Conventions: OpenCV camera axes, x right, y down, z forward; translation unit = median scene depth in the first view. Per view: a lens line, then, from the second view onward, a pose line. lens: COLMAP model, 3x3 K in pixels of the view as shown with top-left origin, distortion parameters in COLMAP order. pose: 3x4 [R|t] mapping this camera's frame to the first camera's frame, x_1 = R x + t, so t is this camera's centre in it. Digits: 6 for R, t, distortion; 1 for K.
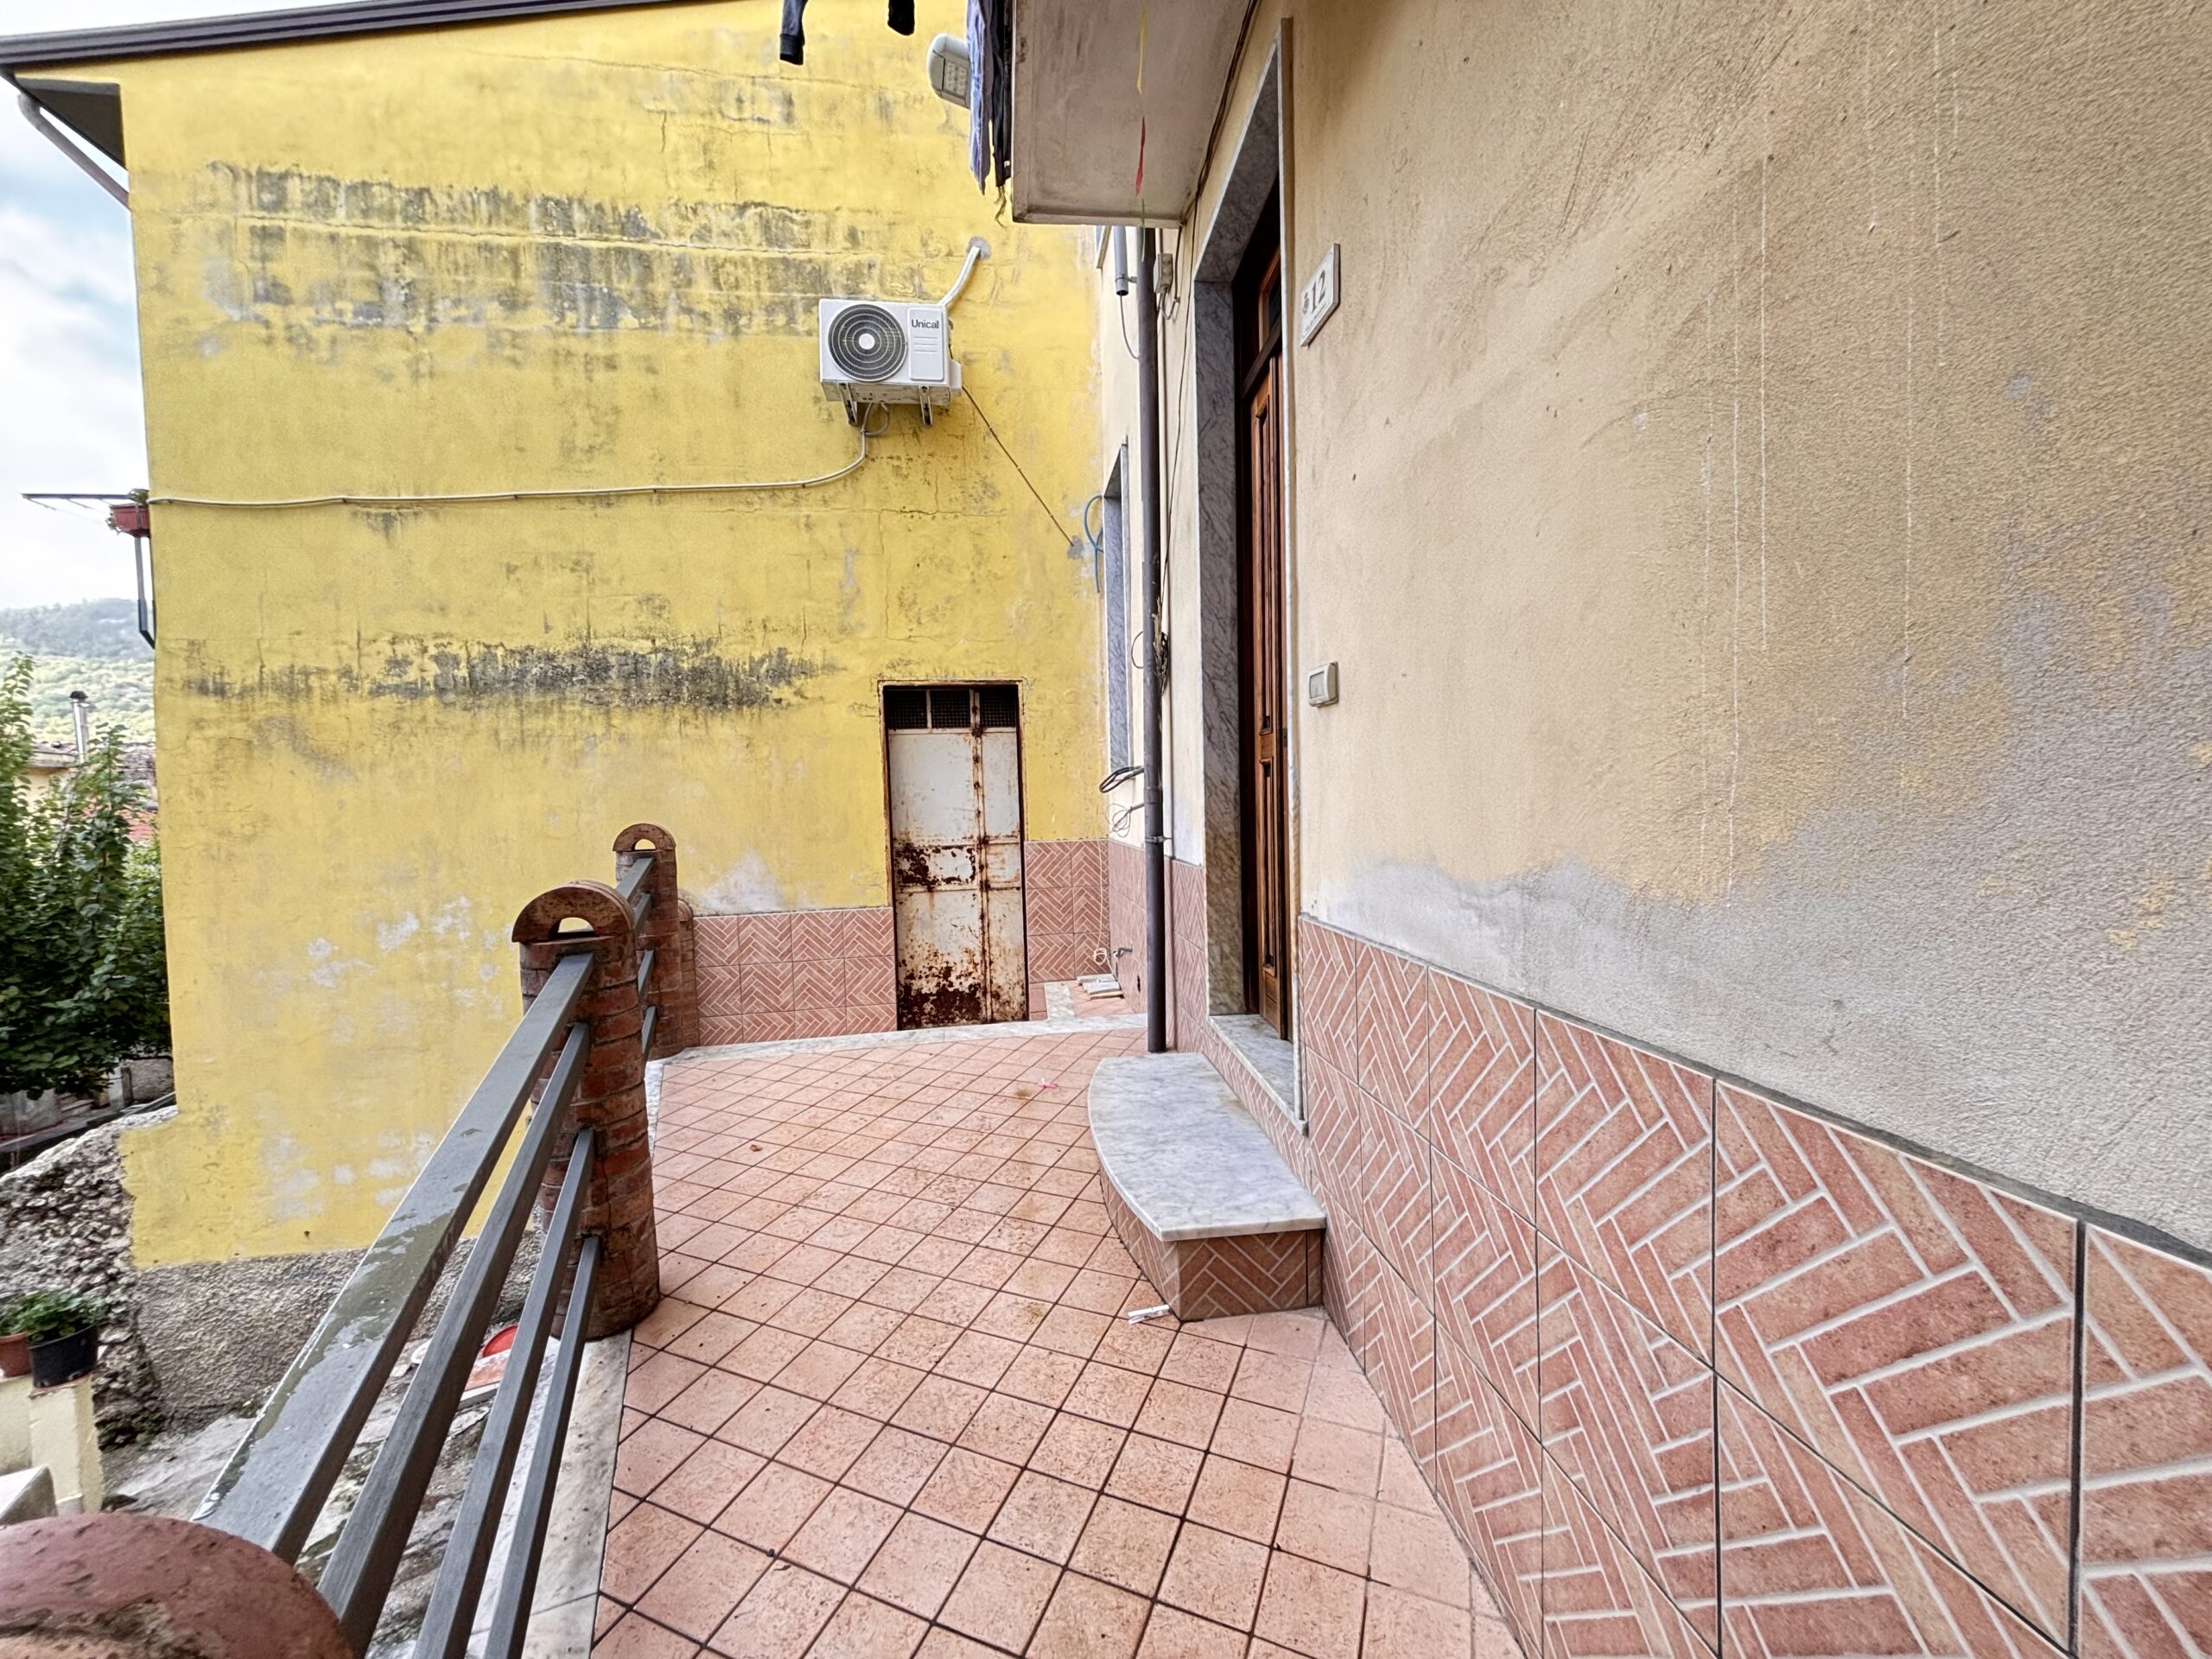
lens RADIAL K [[891.3, 0, 1109.7], [0, 891.3, 823.4], [0, 0, 1]] dist [-0.003412, 0.001810]
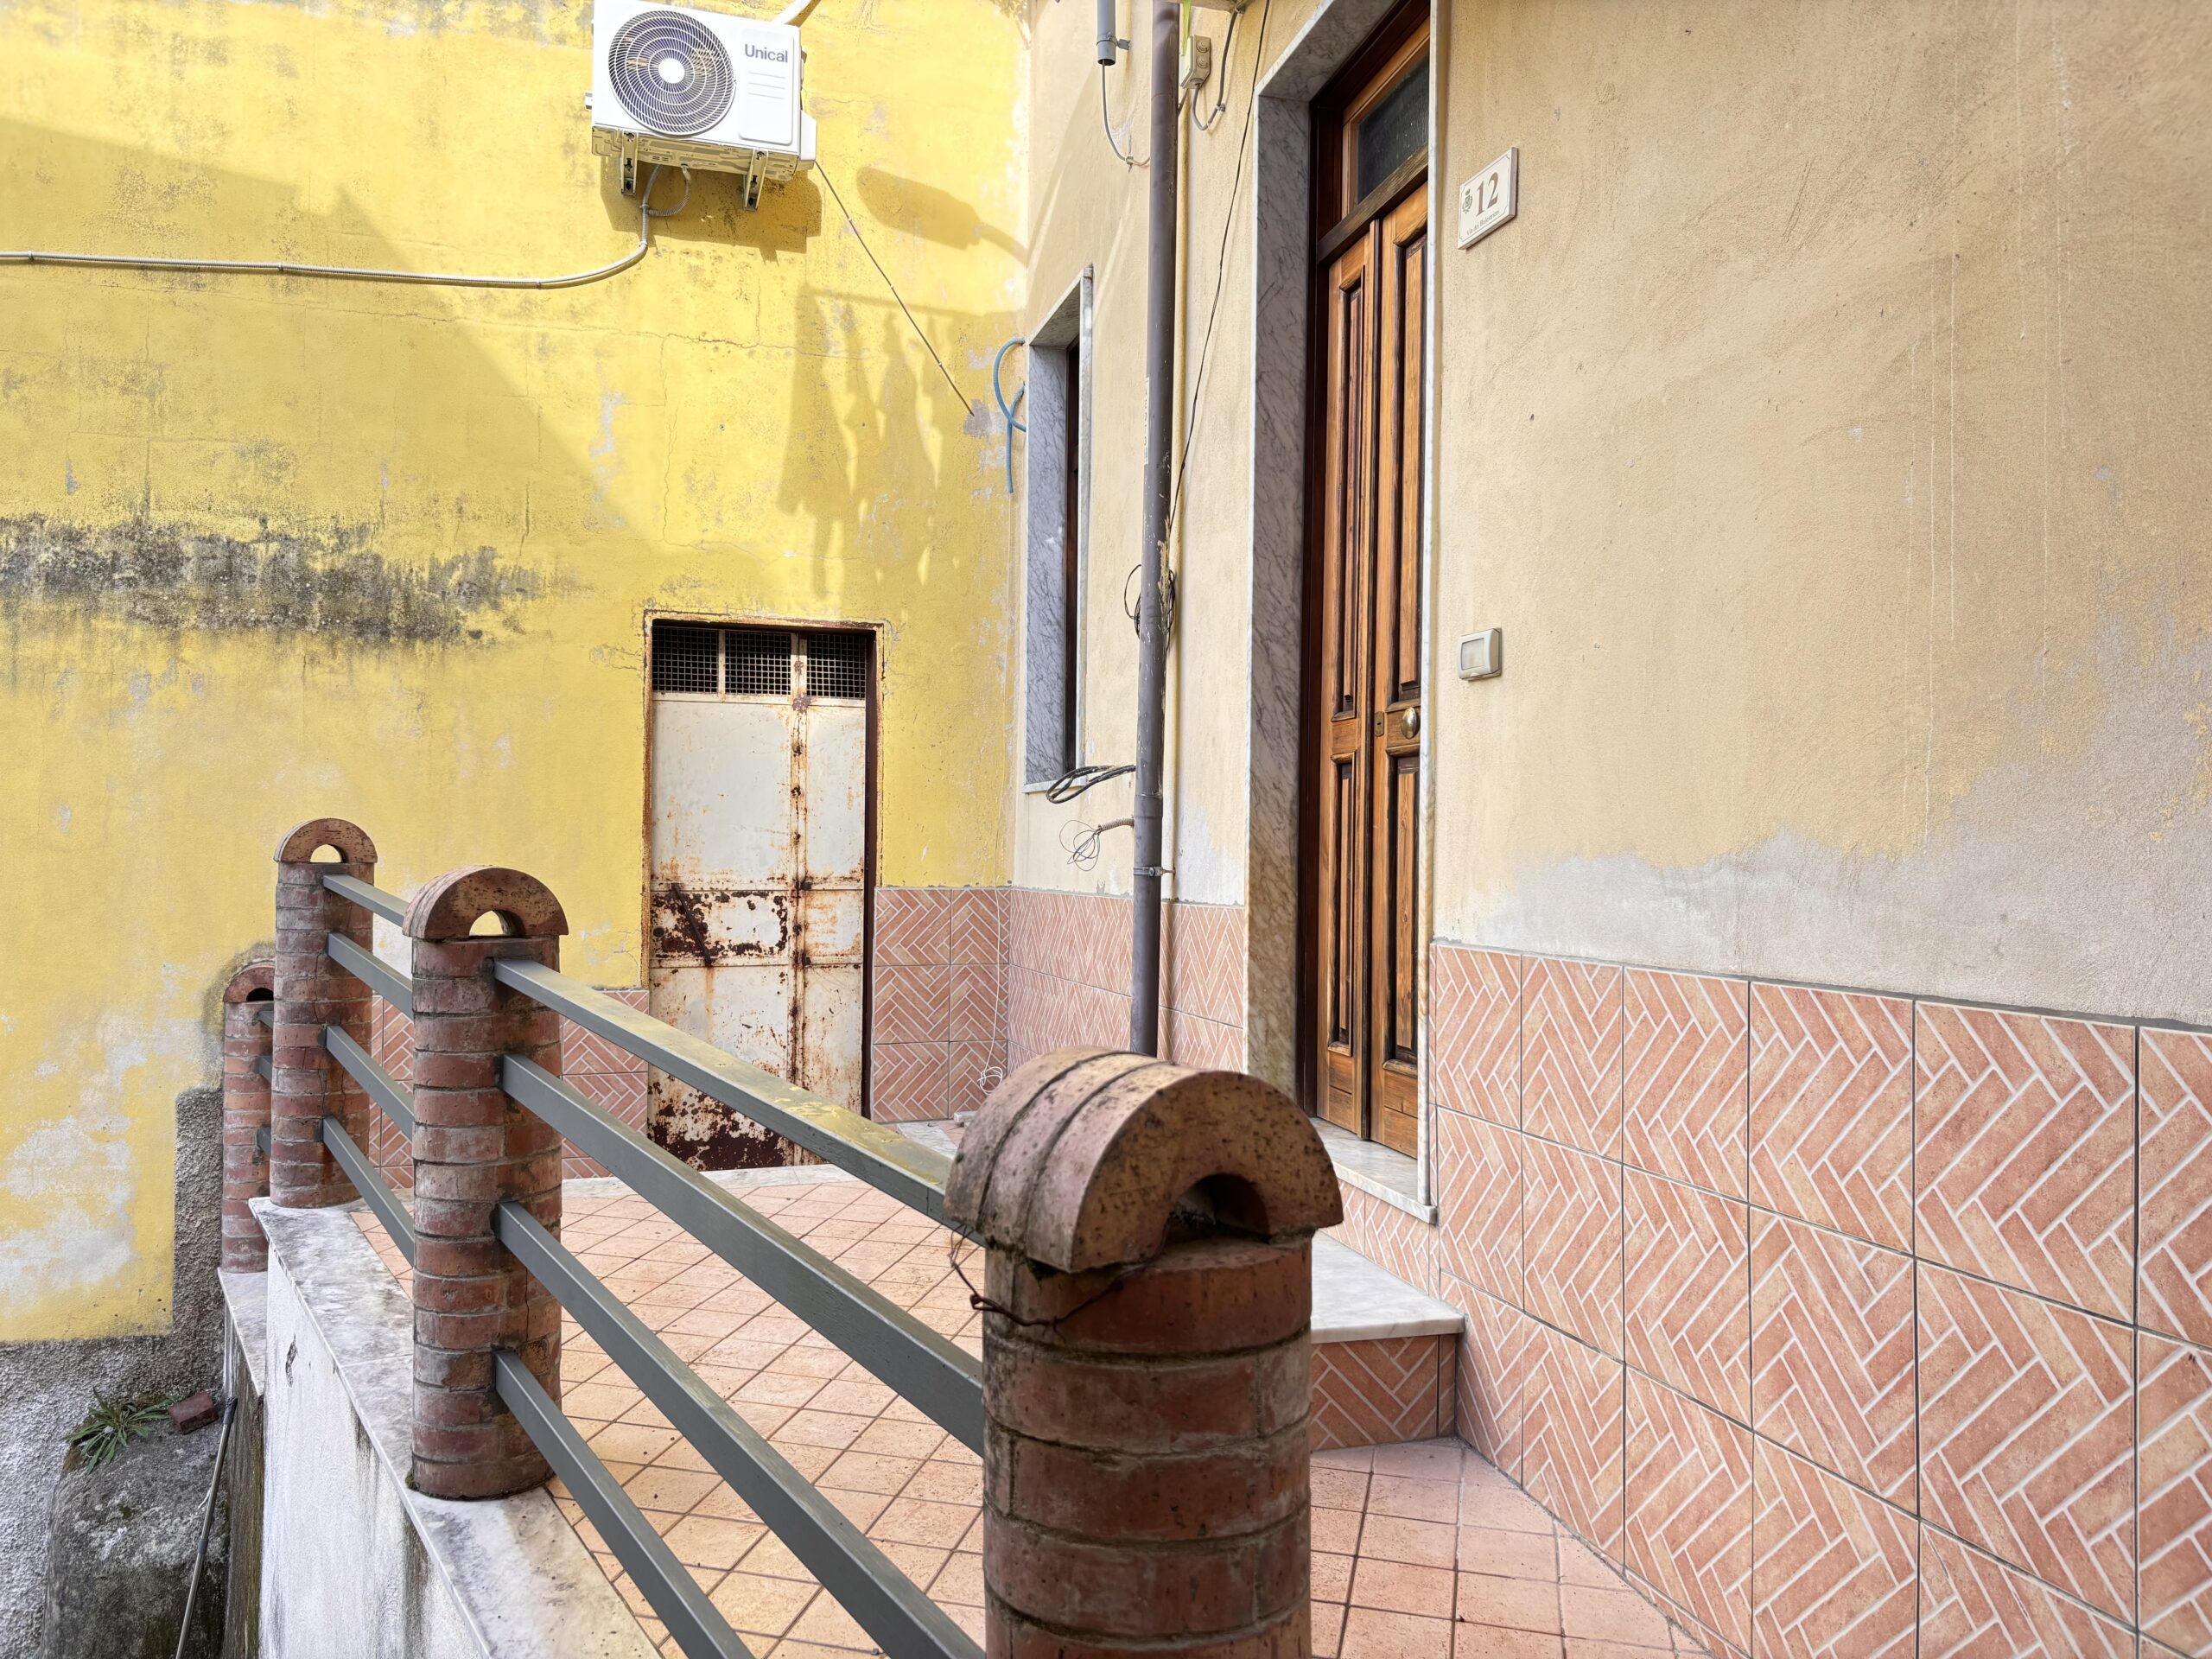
lens RADIAL K [[1687.1, 0, 1126.8], [0, 1687.1, 807.7], [0, 0, 1]] dist [0.014880, -0.002123]
pose [[0.985819, 0.041534, 0.162593, -0.129203], [-0.031628, 0.997509, -0.063047, 0.037348], [-0.164806, 0.057011, 0.984677, -0.187570]]
